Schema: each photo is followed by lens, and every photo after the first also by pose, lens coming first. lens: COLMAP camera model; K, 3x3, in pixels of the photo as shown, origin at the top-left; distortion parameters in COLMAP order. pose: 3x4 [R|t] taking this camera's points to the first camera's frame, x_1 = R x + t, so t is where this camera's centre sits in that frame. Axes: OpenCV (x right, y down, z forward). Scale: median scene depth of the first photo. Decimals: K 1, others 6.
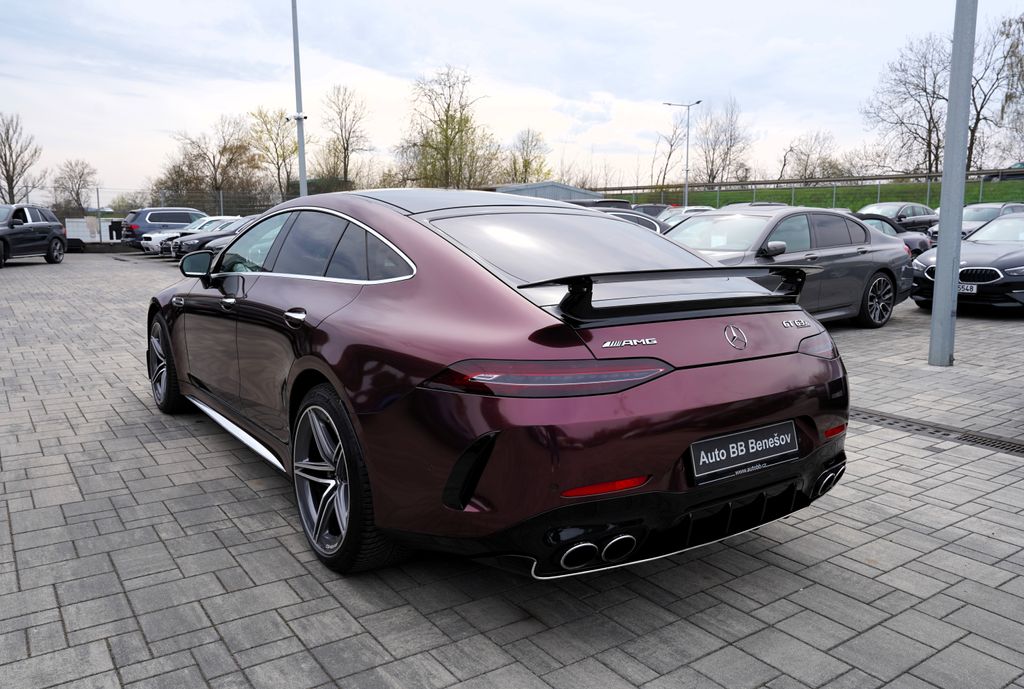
lens RADIAL K [[795.0, 0, 510.3], [0, 795.0, 327.9], [0, 0, 1]] dist [-0.085860, 0.104443]
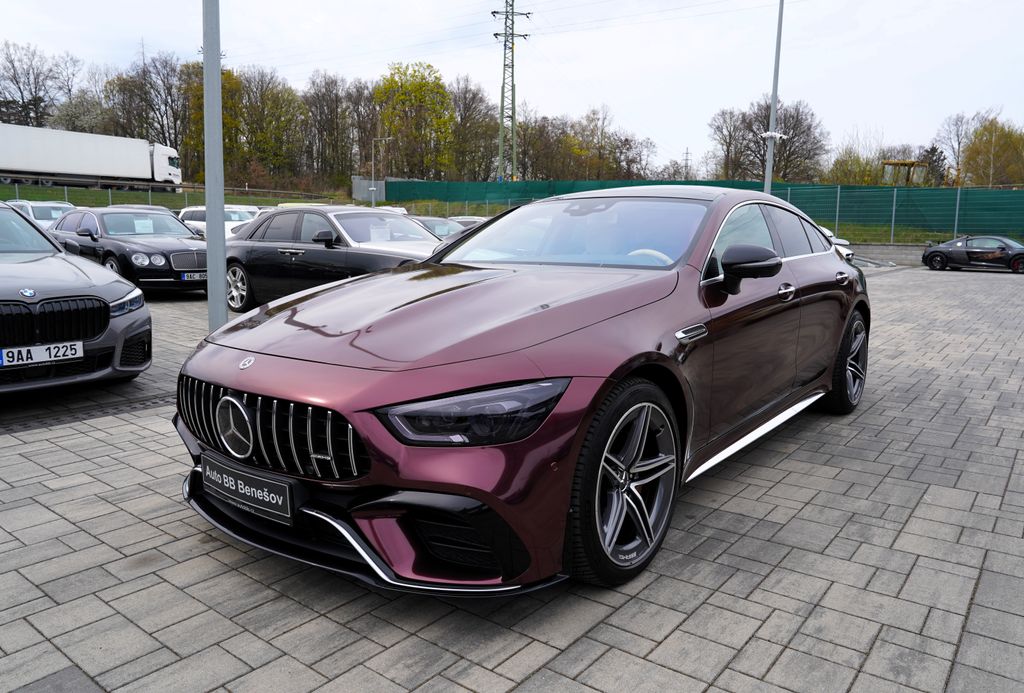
lens RADIAL K [[730.1, 0, 531.8], [0, 730.1, 345.6], [0, 0, 1]] dist [-0.098842, 0.089252]
pose [[-0.308365, -0.150521, 0.939284, -1.224623], [0.117804, 0.973759, 0.194720, -0.197879], [-0.943946, 0.170696, -0.282541, 1.712334]]
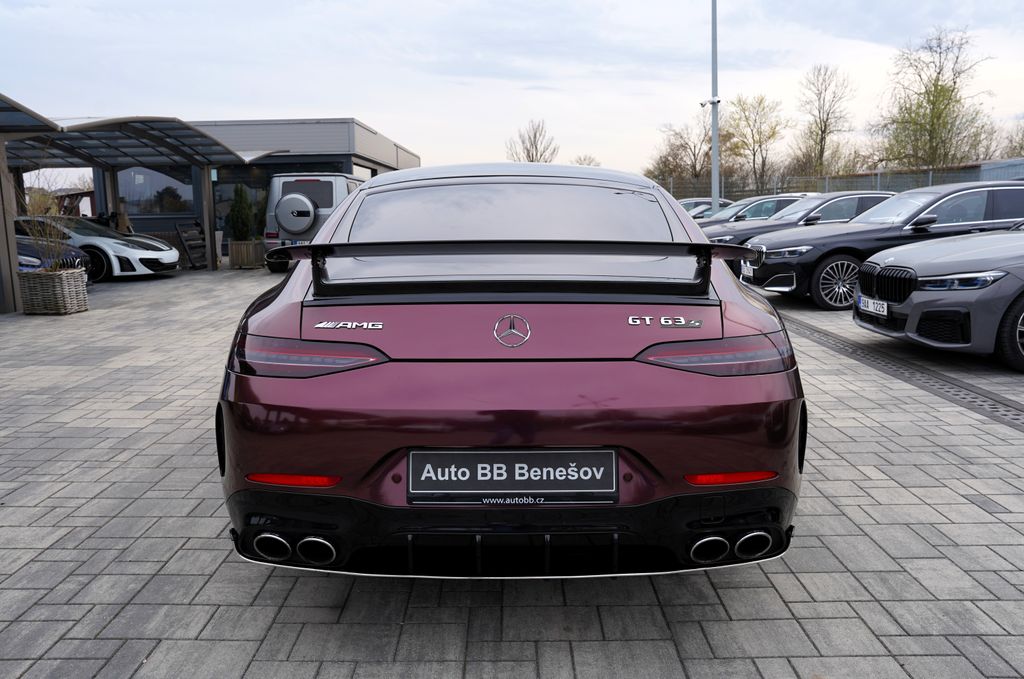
lens RADIAL K [[767.5, 0, 500.2], [0, 767.5, 339.7], [0, 0, 1]] dist [-0.076869, 0.068995]
pose [[0.815258, 0.080824, -0.573429, 0.489422], [-0.059031, 0.996653, 0.056551, -0.014477], [0.576081, -0.012253, 0.817301, 0.257861]]
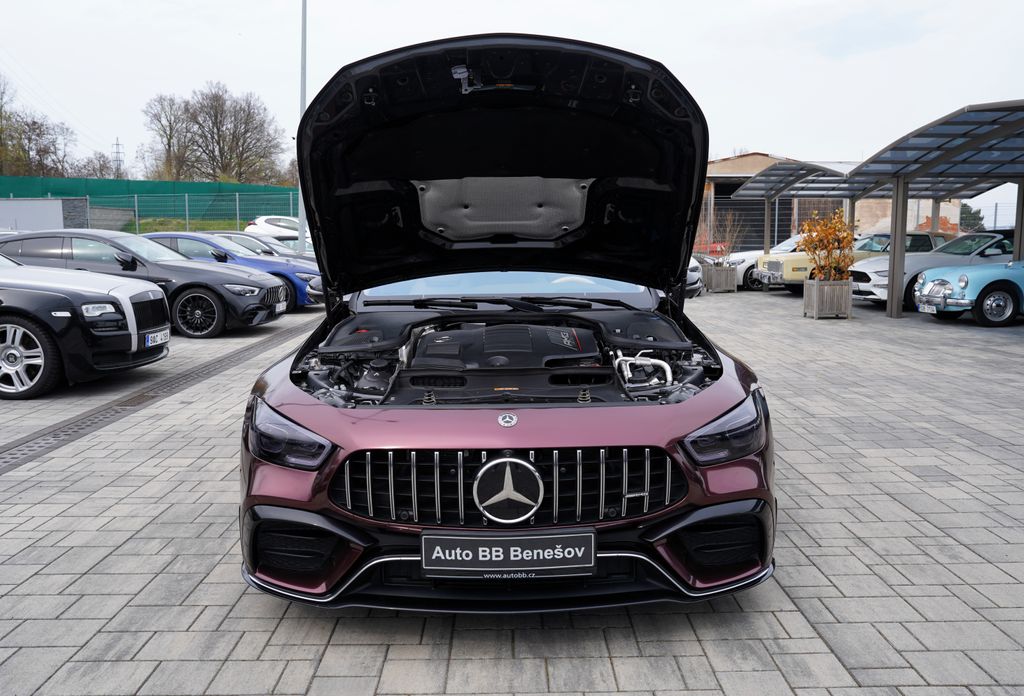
lens RADIAL K [[828.4, 0, 512.0], [0, 828.4, 348.0], [0, 0, 1]] dist [-0.079886, 0.120011]
pose [[-0.828772, -0.074335, 0.554628, -0.932995], [0.071408, 0.968986, 0.236573, -0.303751], [-0.555012, 0.235670, -0.797760, 2.285966]]
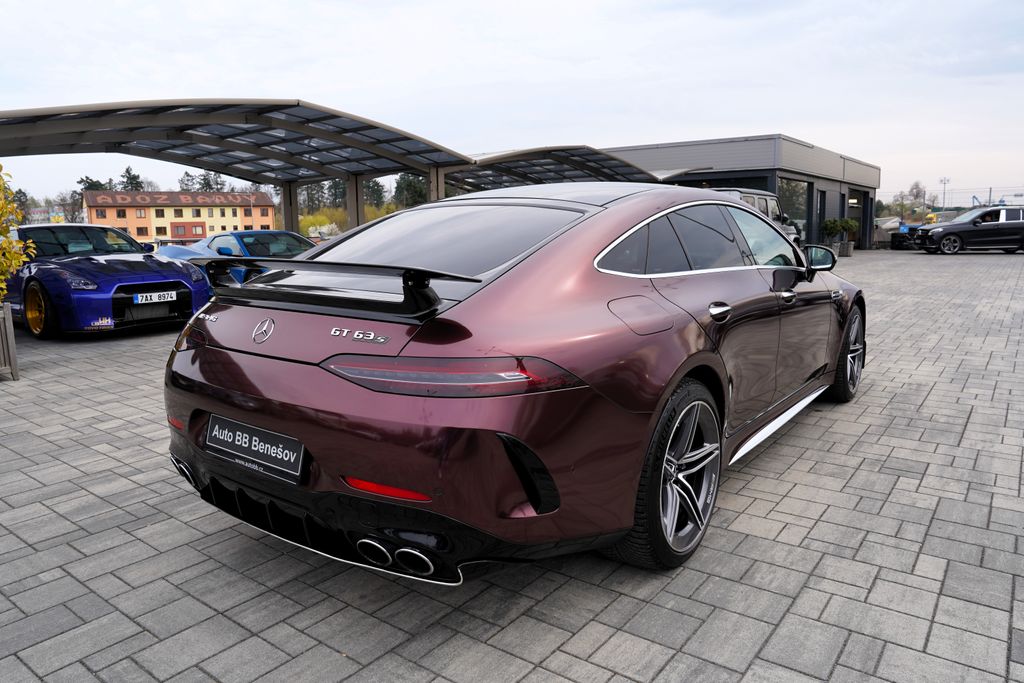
lens RADIAL K [[702.2, 0, 505.3], [0, 702.2, 330.2], [0, 0, 1]] dist [-0.087831, 0.059998]
pose [[0.300401, 0.125507, -0.945519, 0.818090], [-0.104074, 0.989699, 0.098306, -0.071830], [0.948118, 0.068872, 0.310369, 0.700213]]
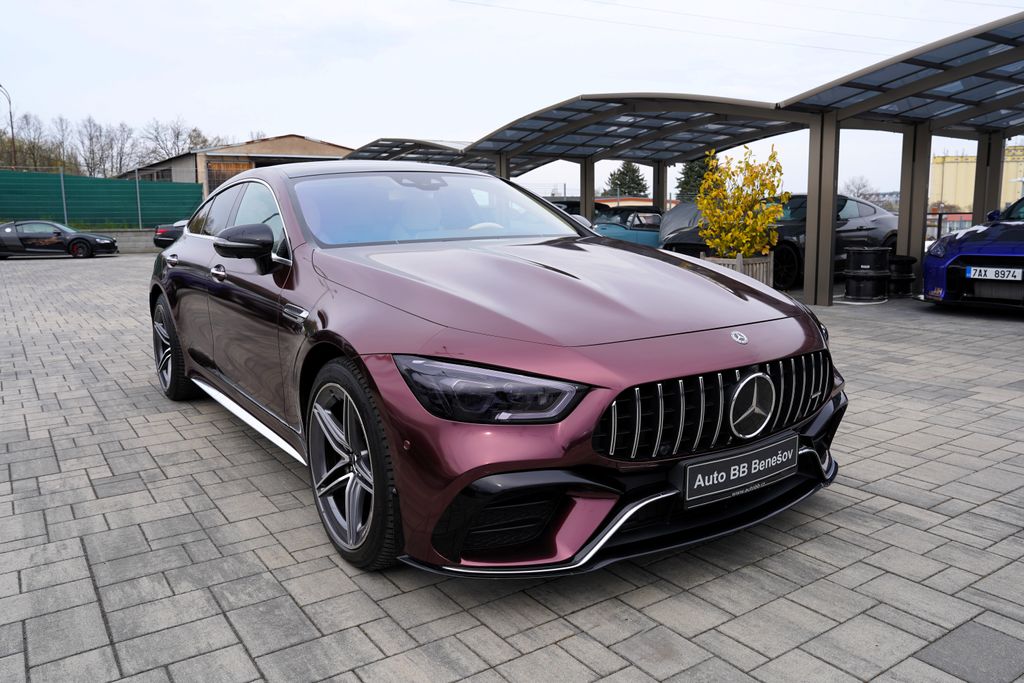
lens RADIAL K [[770.8, 0, 512.0], [0, 770.8, 341.5], [0, 0, 1]] dist [-0.051542, 0.056601]
pose [[-0.999917, 0.006552, 0.011074, -0.387296], [0.009451, 0.958022, 0.286540, -0.269205], [-0.008732, 0.286621, -0.958004, 2.374114]]
